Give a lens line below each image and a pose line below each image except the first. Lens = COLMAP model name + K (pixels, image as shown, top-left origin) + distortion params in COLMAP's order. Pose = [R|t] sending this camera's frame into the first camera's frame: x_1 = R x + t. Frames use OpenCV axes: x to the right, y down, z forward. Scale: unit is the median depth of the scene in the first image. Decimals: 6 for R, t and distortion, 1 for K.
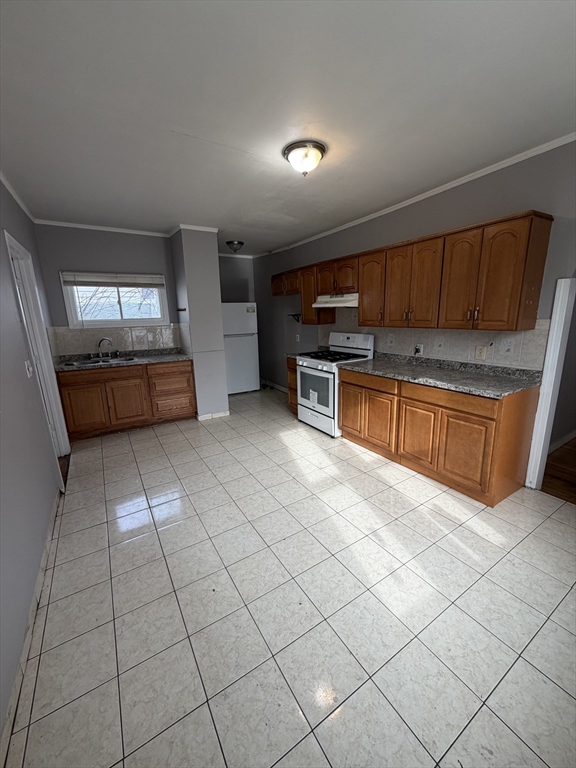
lens RADIAL K [[305.8, 0, 288.0], [0, 305.8, 384.0], [0, 0, 1]] dist [0.000836, 0.000325]
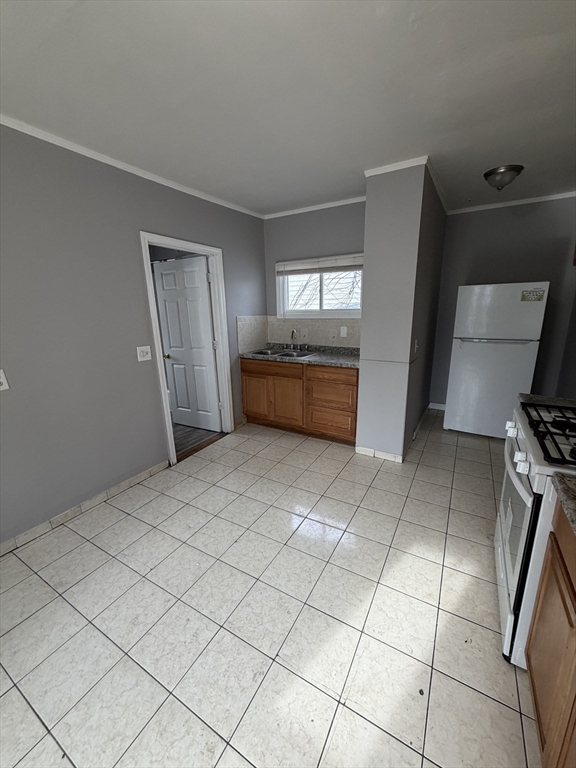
lens RADIAL K [[305.8, 0, 288.0], [0, 305.8, 384.0], [0, 0, 1]] dist [0.000836, 0.000325]
pose [[0.468658, 0.227777, -0.853509, 0.236447], [-0.194948, 0.969033, 0.151561, -0.125371], [0.861600, 0.095360, 0.498550, 0.522098]]
